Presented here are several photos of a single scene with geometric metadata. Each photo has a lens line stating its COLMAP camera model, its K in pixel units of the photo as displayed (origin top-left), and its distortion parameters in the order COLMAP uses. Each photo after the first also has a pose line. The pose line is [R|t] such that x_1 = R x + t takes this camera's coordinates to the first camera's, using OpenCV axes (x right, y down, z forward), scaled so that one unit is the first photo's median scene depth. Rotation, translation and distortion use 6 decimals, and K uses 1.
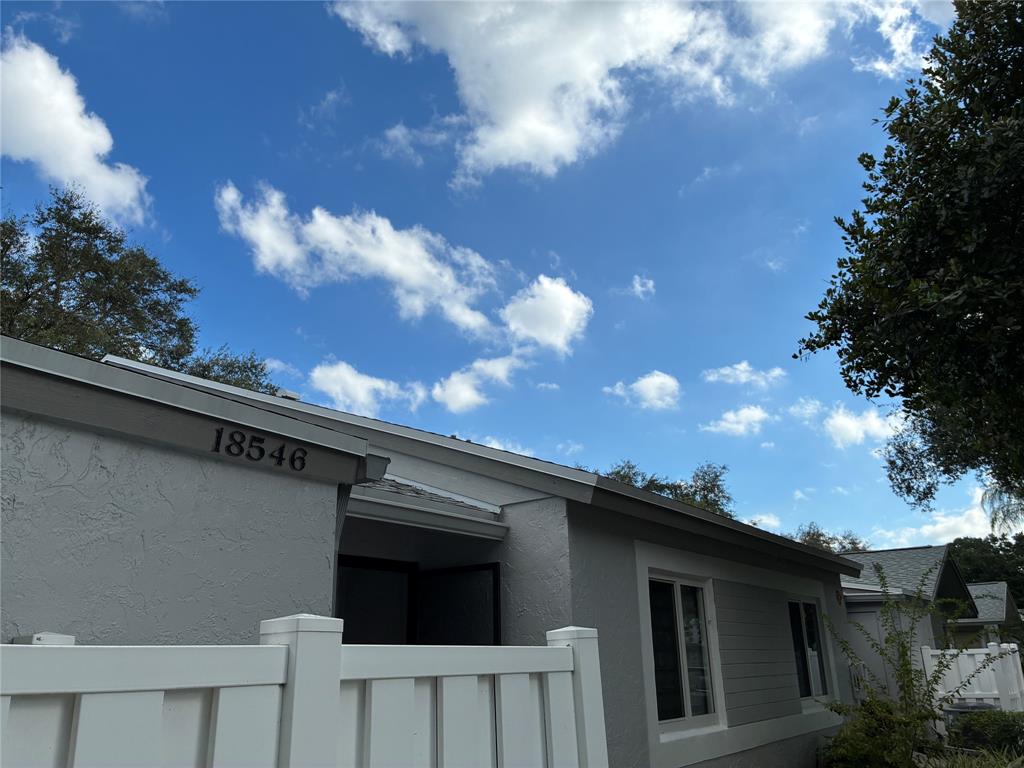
lens RADIAL K [[771.2, 0, 512.0], [0, 771.2, 384.0], [0, 0, 1]] dist [0.069948, -0.109215]
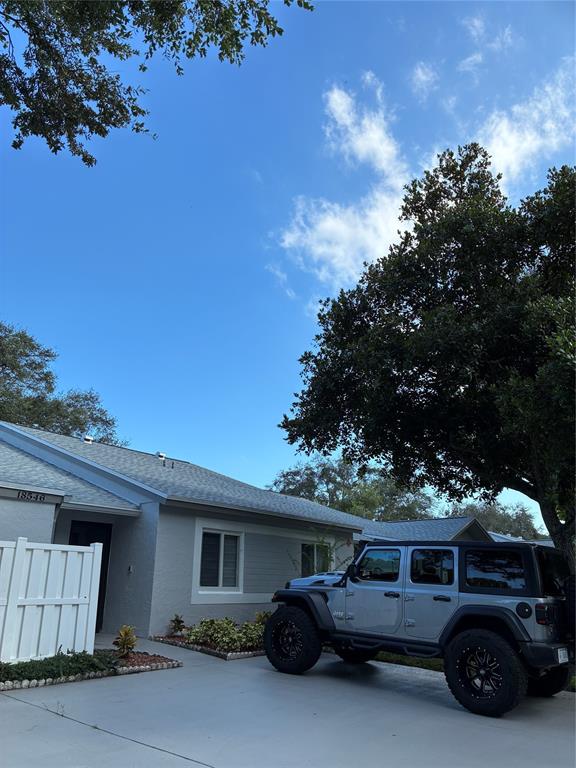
lens RADIAL K [[578.4, 0, 284.7], [0, 578.4, 385.2], [0, 0, 1]] dist [0.069948, -0.109215]
pose [[0.999192, 0.014985, -0.037301, 0.461665], [-0.014880, 0.999884, 0.003116, -0.220880], [0.037343, -0.002558, 0.999299, -0.824117]]
